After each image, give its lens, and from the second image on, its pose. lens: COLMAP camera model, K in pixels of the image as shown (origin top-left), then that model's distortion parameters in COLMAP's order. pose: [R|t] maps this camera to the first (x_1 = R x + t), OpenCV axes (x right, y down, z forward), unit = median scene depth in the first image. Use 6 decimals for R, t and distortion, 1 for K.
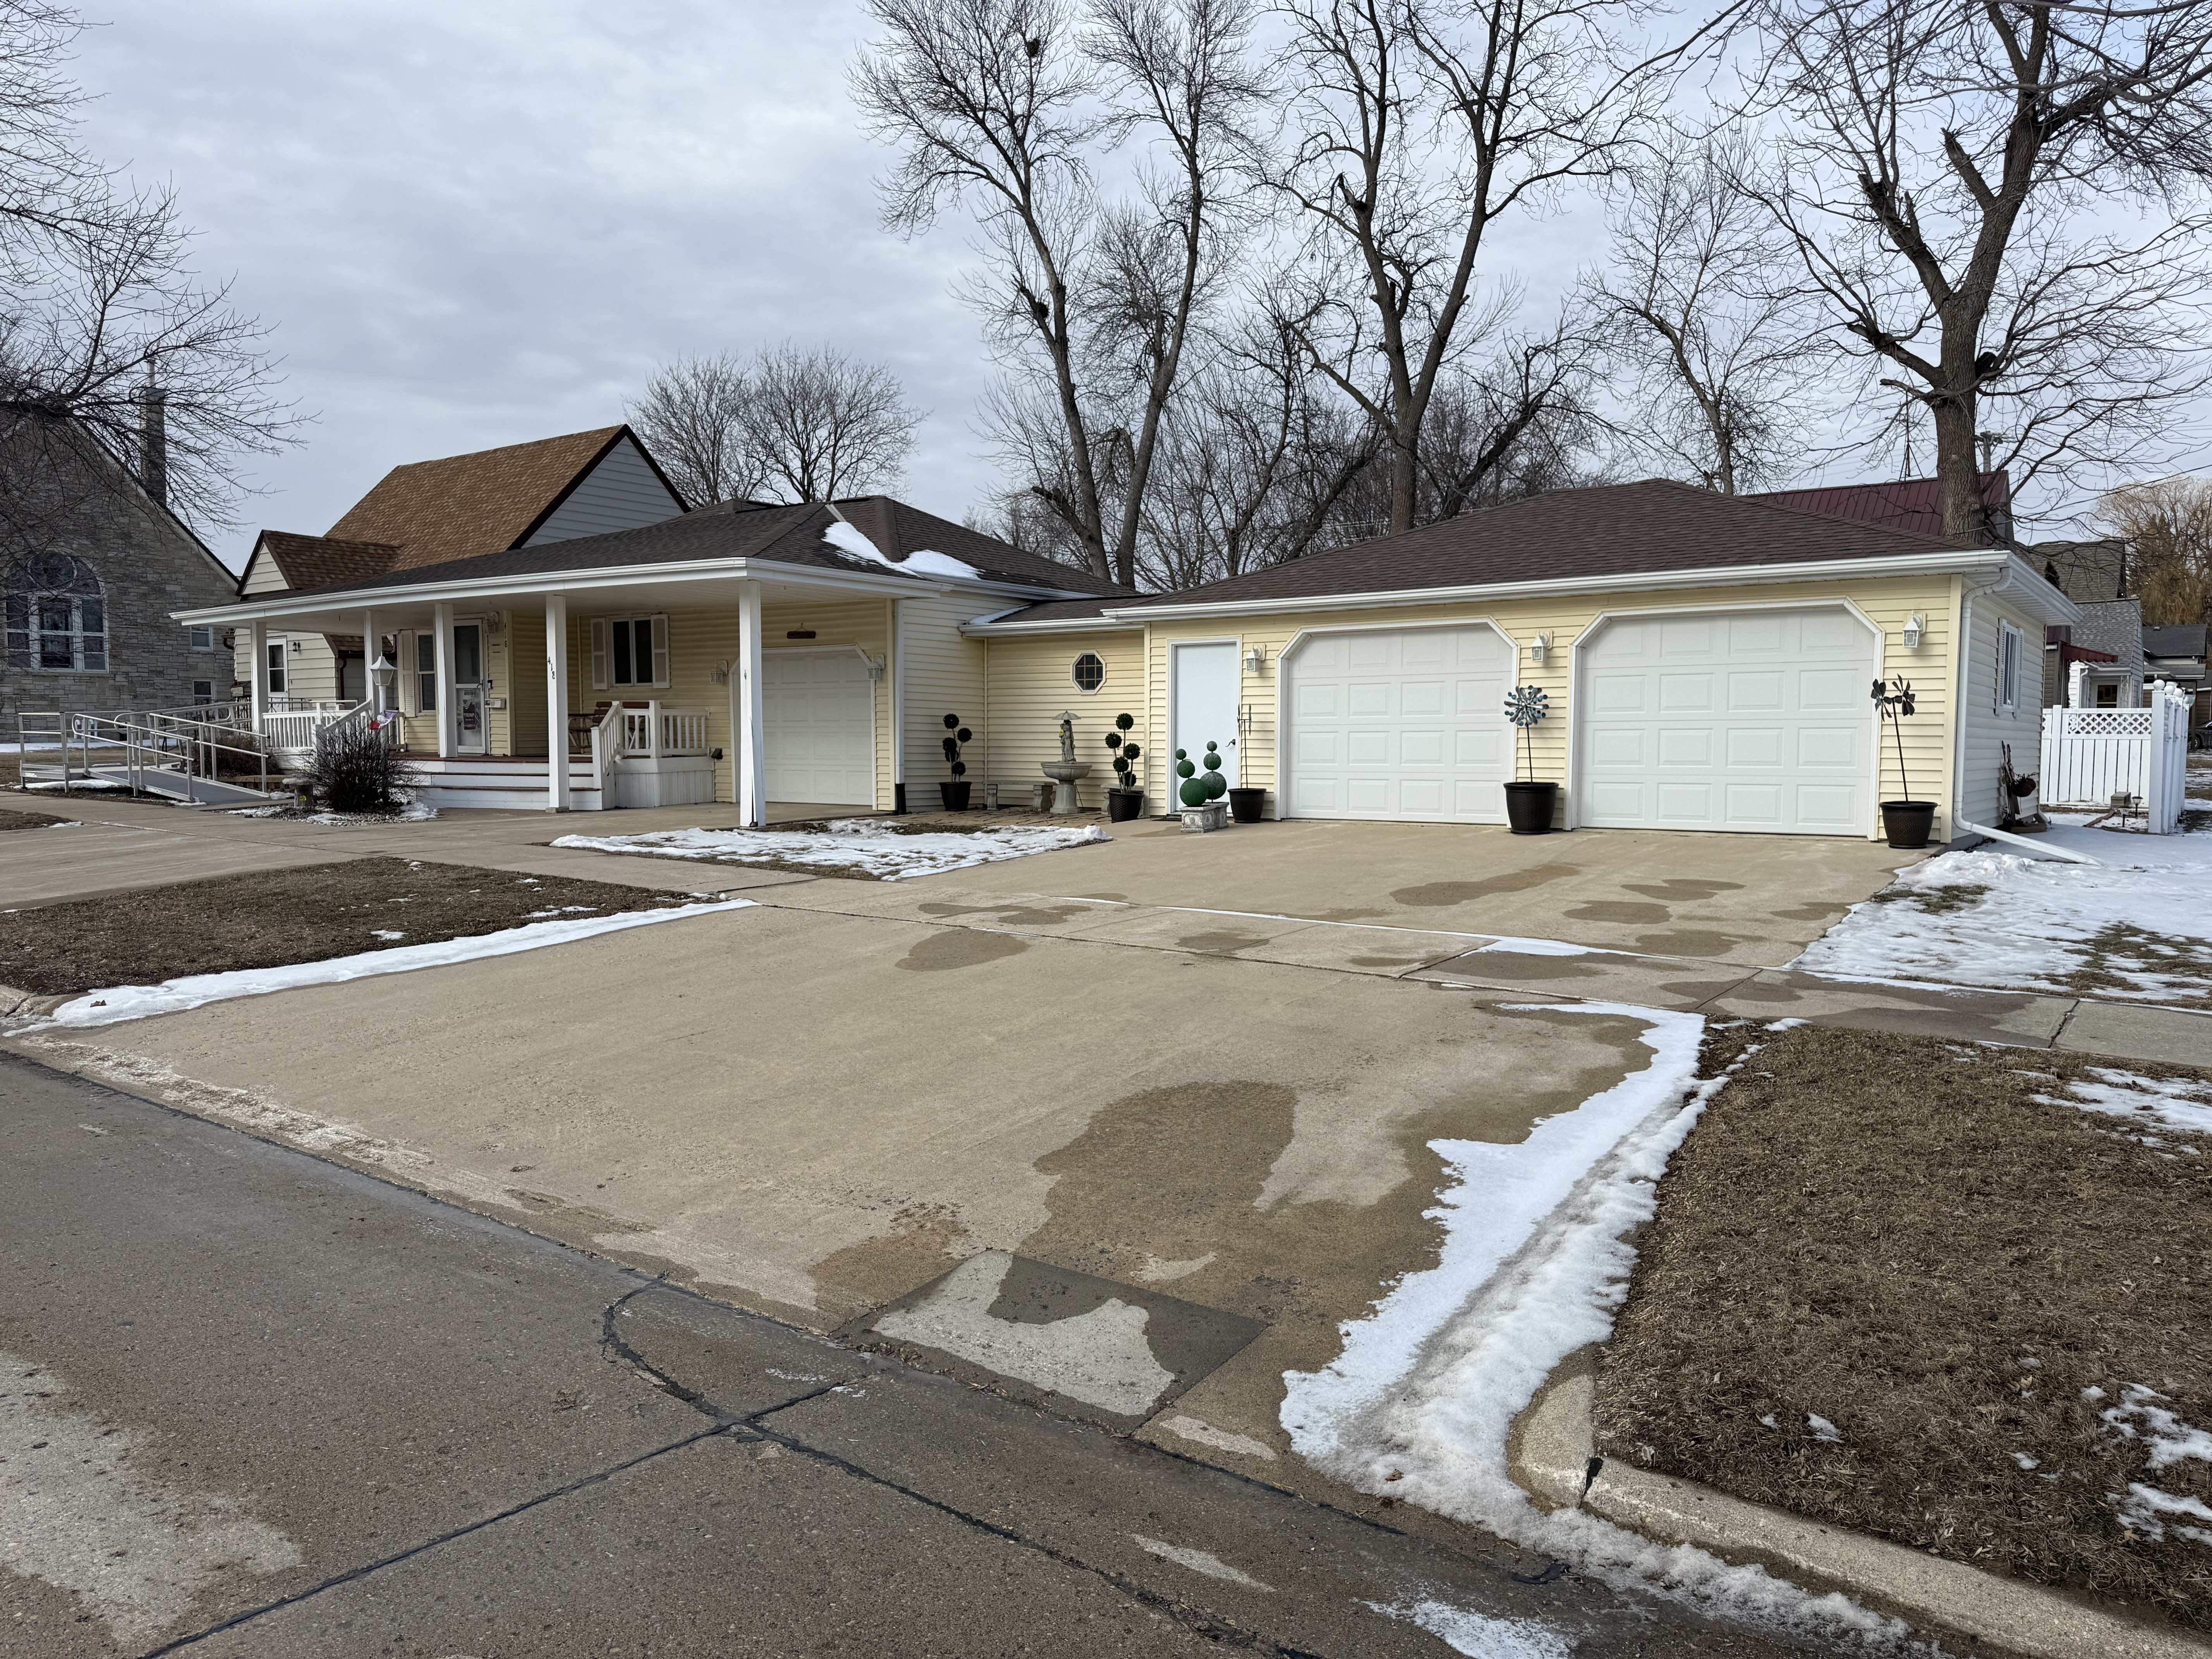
lens RADIAL K [[1556.0, 0, 1099.4], [0, 1556.0, 836.9], [0, 0, 1]] dist [0.074034, -0.090997]
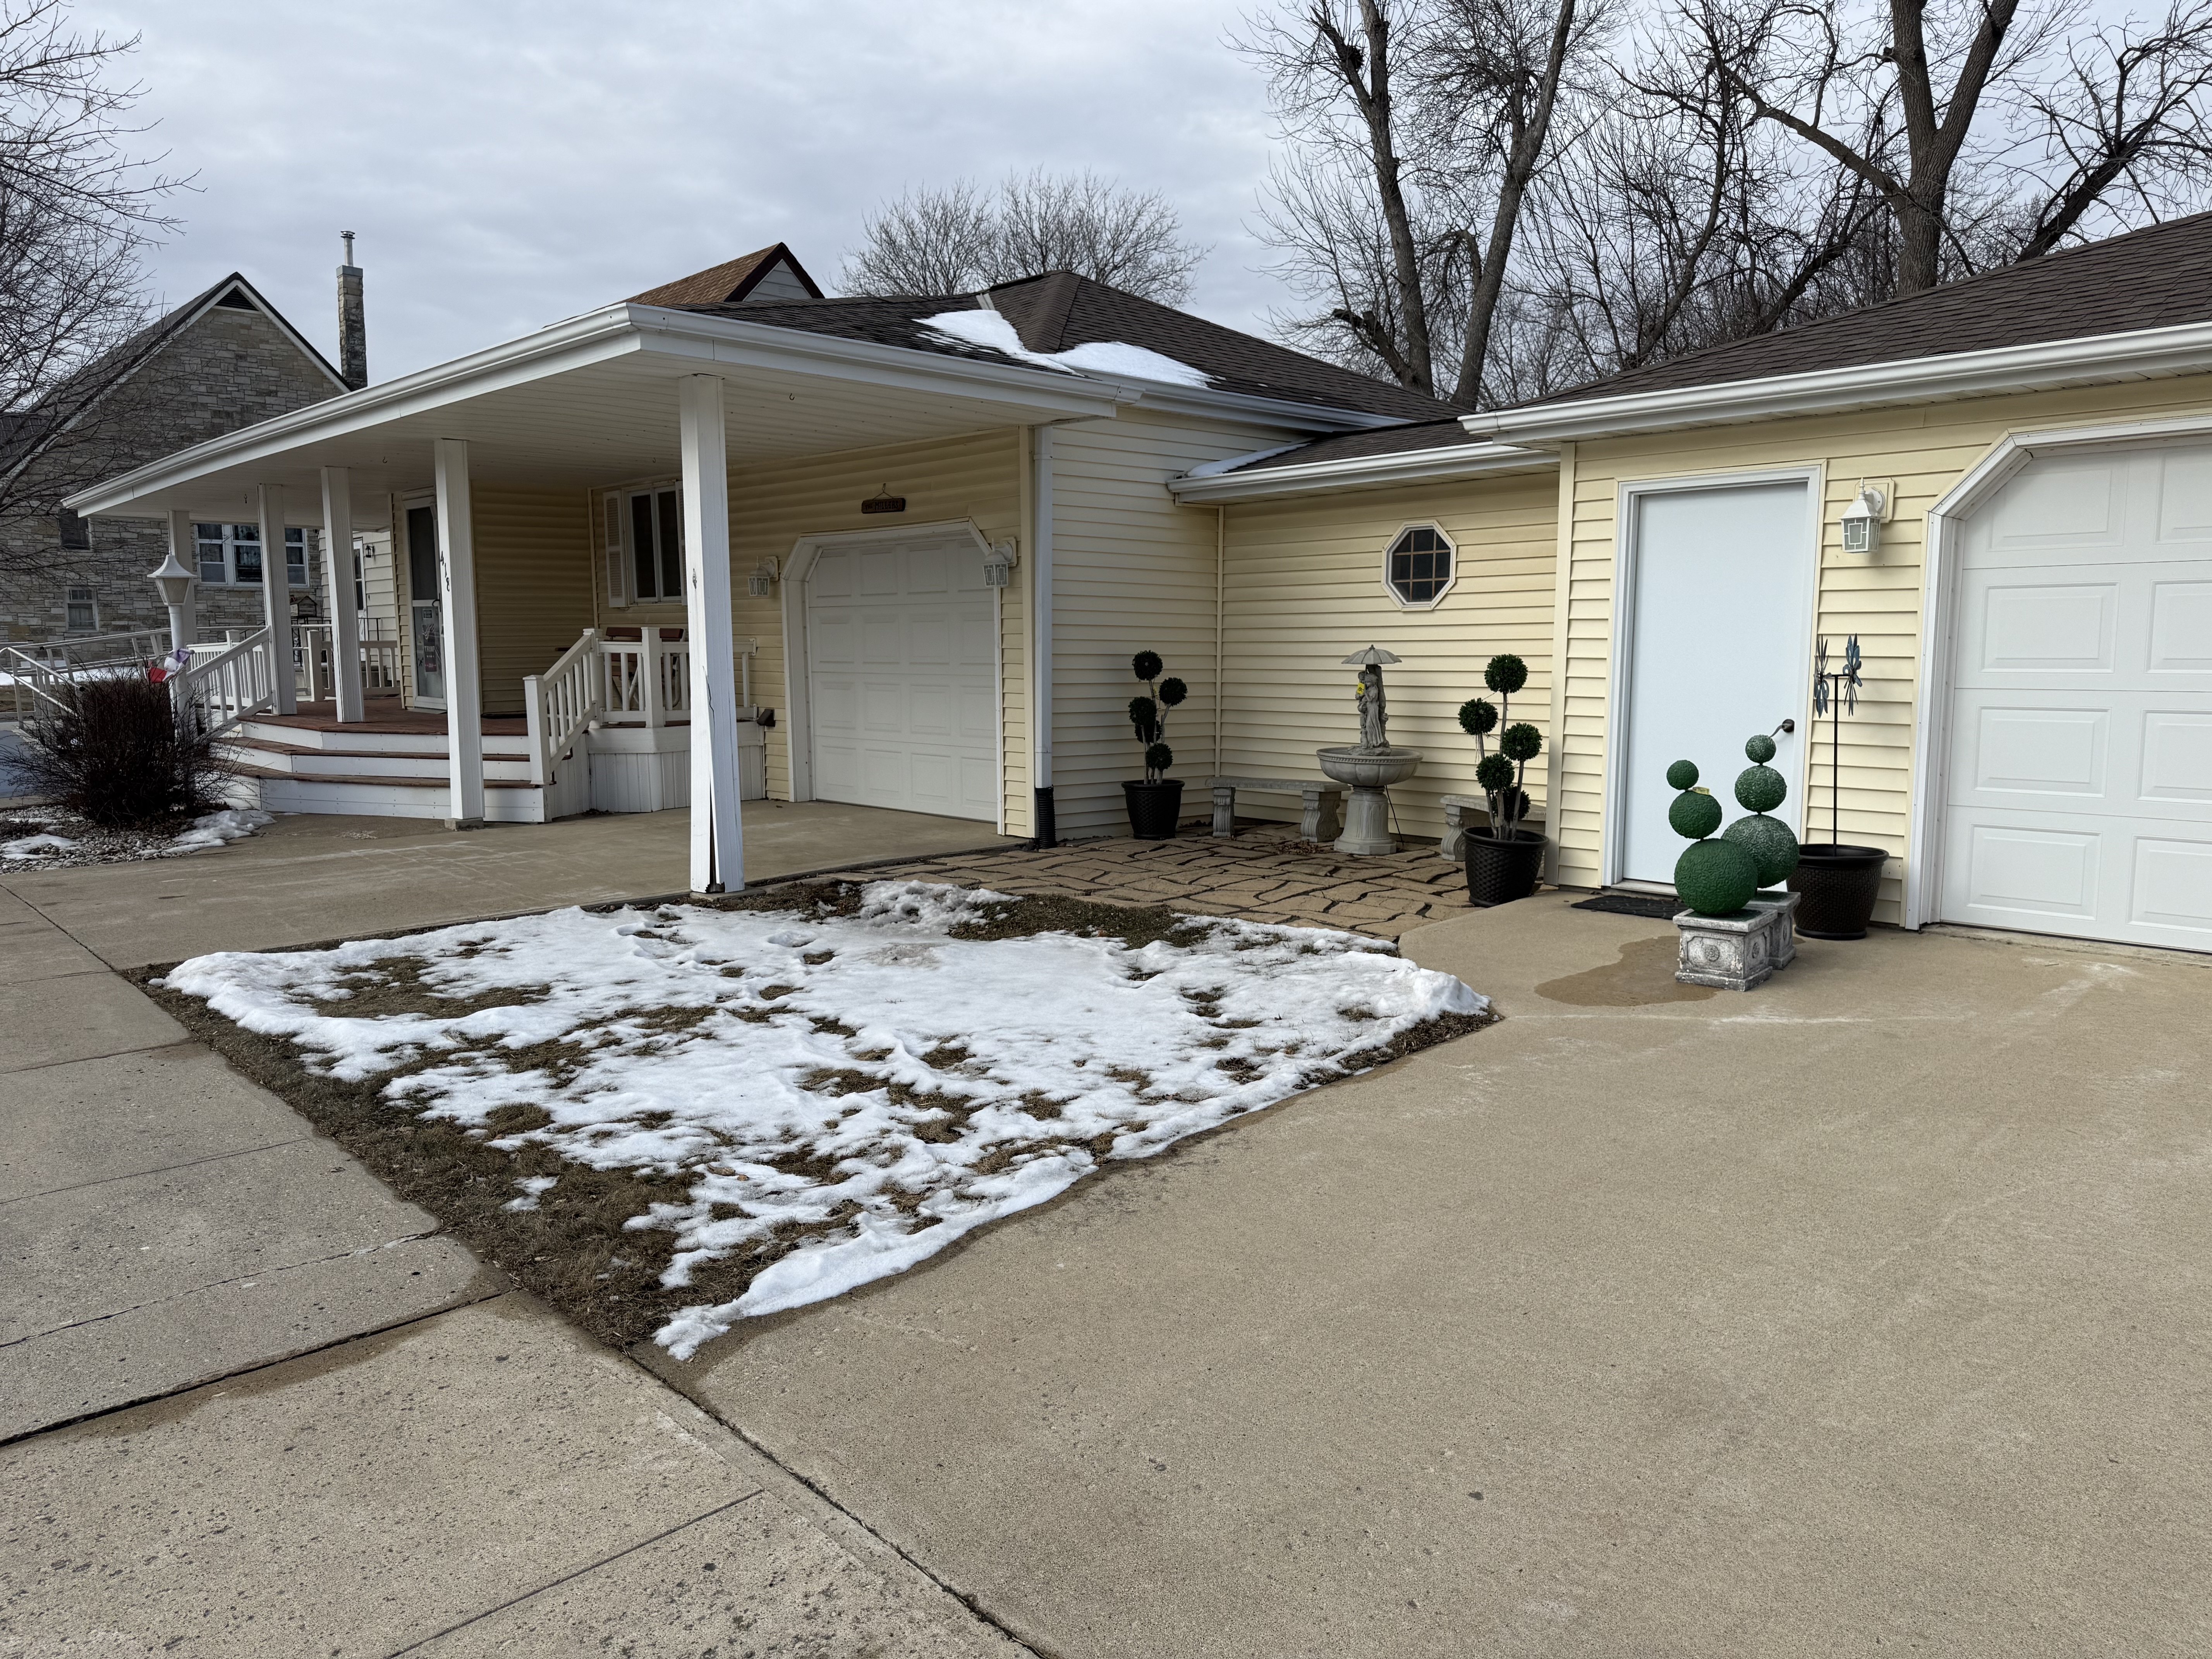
lens RADIAL K [[1556.0, 0, 1084.8], [0, 1556.0, 831.5], [0, 0, 1]] dist [0.074034, -0.090997]
pose [[0.979395, 0.020950, -0.200866, -0.009541], [-0.009679, 0.998331, 0.056929, -0.047345], [0.201723, -0.053812, 0.977963, 0.475461]]
